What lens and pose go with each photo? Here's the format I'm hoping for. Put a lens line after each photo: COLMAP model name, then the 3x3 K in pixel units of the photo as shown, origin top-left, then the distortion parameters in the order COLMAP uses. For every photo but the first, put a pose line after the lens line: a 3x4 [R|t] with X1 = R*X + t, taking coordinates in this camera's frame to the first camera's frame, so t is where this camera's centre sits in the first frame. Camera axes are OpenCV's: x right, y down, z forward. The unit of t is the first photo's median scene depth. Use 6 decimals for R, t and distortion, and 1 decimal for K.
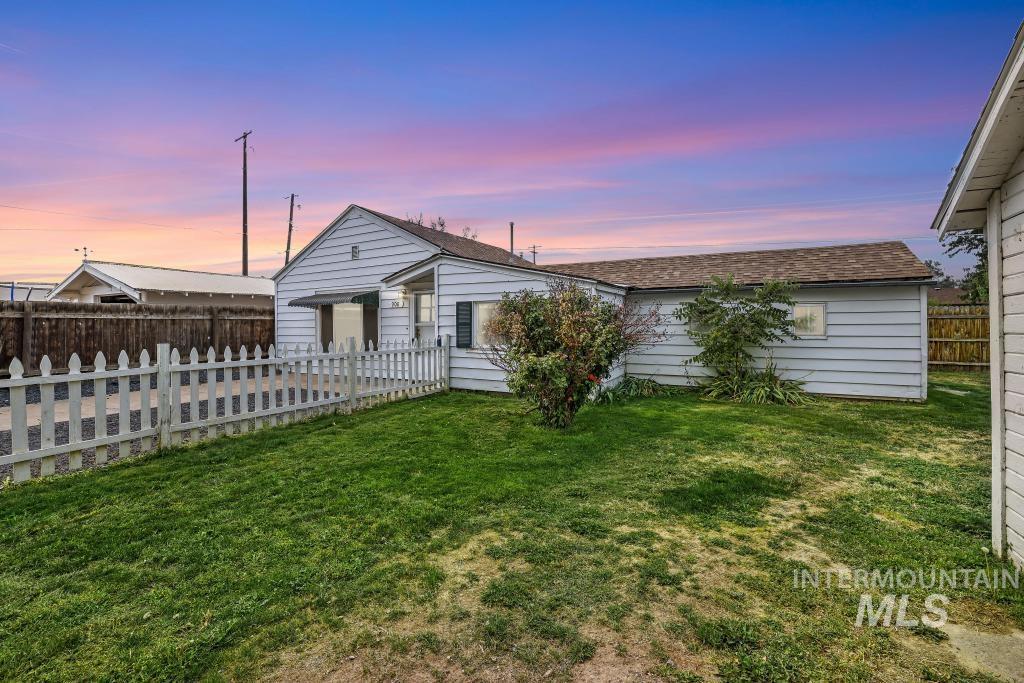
lens RADIAL K [[446.9, 0, 508.1], [0, 446.9, 333.1], [0, 0, 1]] dist [-0.013804, 0.000285]
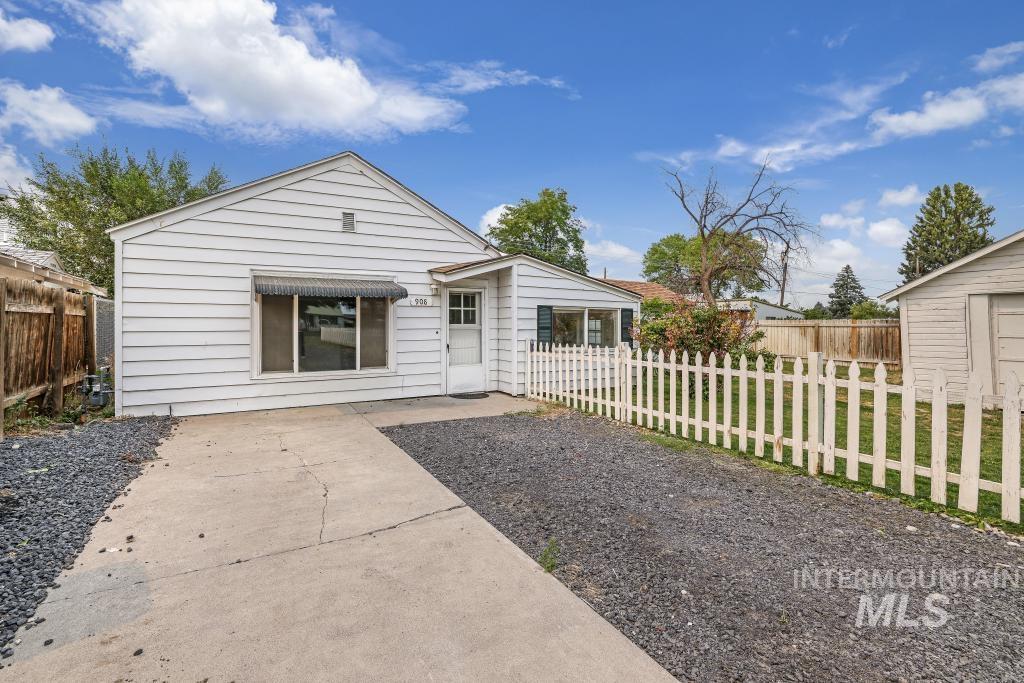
lens RADIAL K [[446.9, 0, 508.0], [0, 446.9, 333.0], [0, 0, 1]] dist [-0.013804, 0.000285]
pose [[0.533669, -0.006545, 0.845668, -0.924725], [0.011747, 0.999931, 0.000326, -0.009012], [-0.845612, 0.009760, 0.533710, 0.502938]]
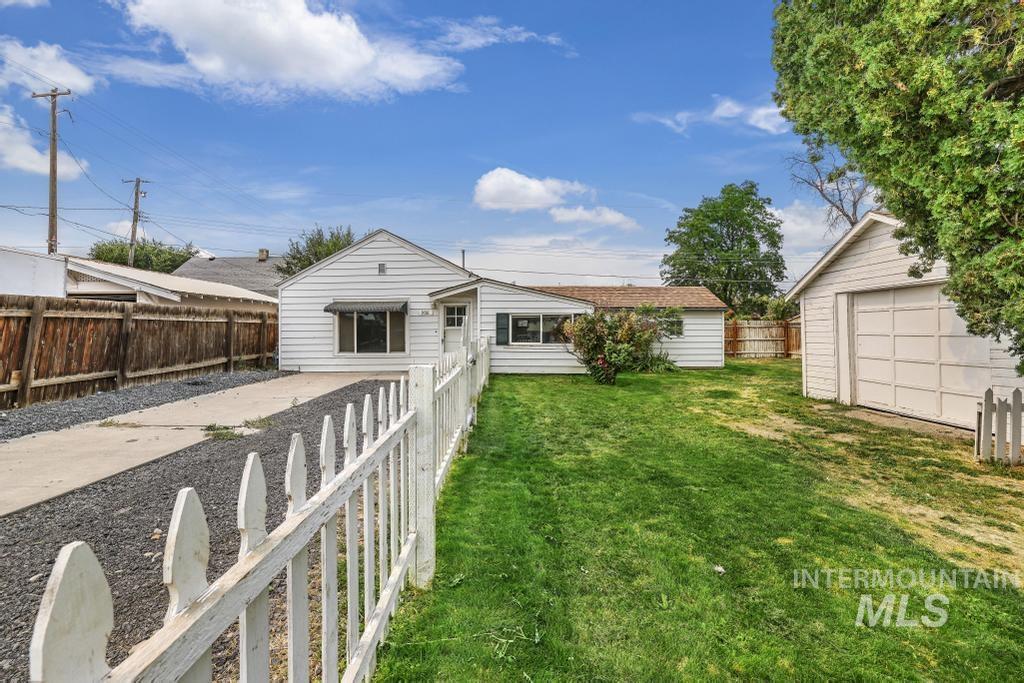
lens RADIAL K [[446.9, 0, 512.1], [0, 446.9, 334.2], [0, 0, 1]] dist [-0.013804, 0.000285]
pose [[0.875515, 0.001671, 0.483189, -0.722944], [0.005797, 0.999886, -0.013963, 0.017863], [-0.483157, 0.015026, 0.875405, -0.265294]]
